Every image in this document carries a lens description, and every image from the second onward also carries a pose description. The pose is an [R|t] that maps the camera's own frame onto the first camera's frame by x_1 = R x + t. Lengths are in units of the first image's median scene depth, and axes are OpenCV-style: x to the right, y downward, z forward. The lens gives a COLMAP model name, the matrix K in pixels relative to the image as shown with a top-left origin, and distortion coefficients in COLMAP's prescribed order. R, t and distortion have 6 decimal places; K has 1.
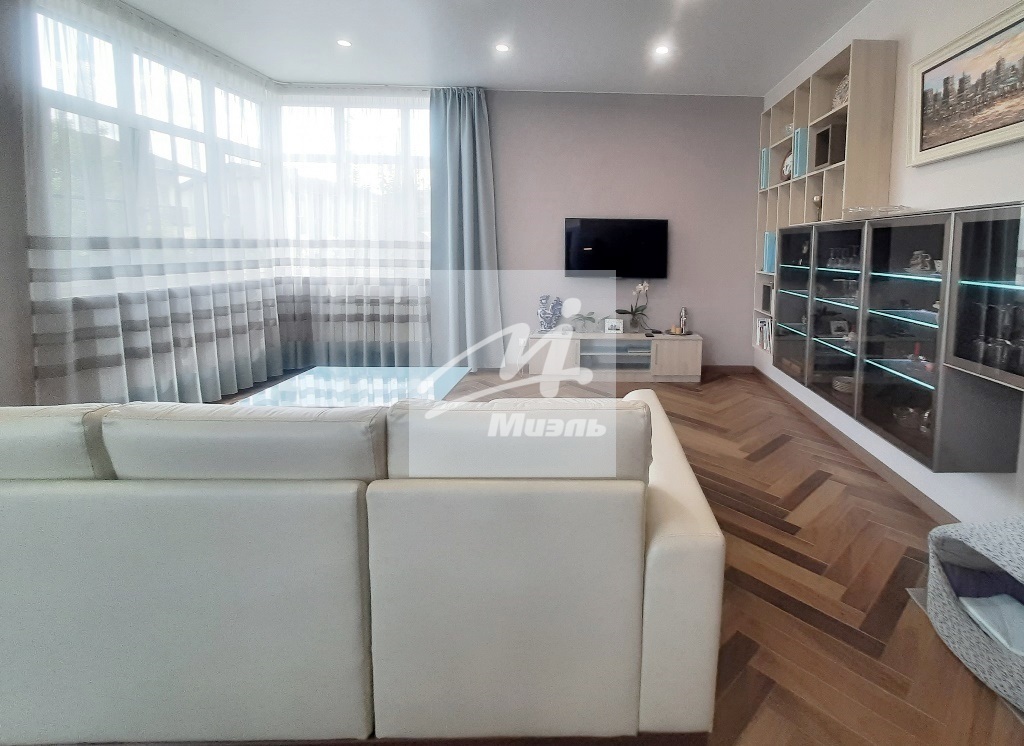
lens RADIAL K [[488.4, 0, 611.6], [0, 488.4, 288.6], [0, 0, 1]] dist [-0.000068, 0.000775]
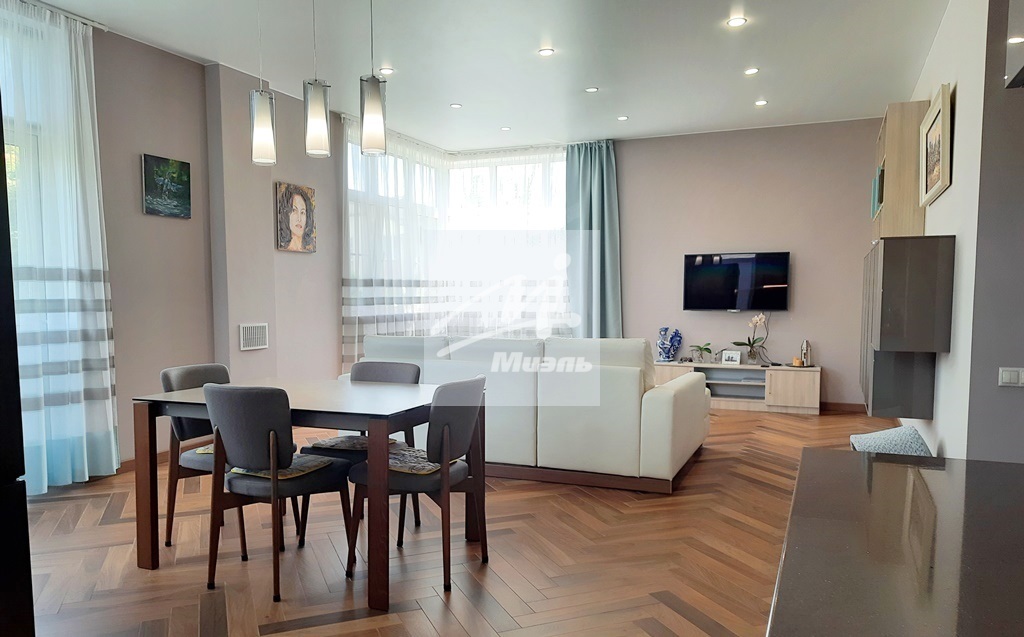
lens RADIAL K [[782.3, 0, 497.8], [0, 782.3, 342.1], [0, 0, 1]] dist [0.048719, 0.006659]
pose [[0.907295, 0.012240, -0.420317, 0.272473], [-0.022588, 0.999552, -0.019651, 0.094834], [0.419888, 0.027323, 0.907165, -0.754876]]
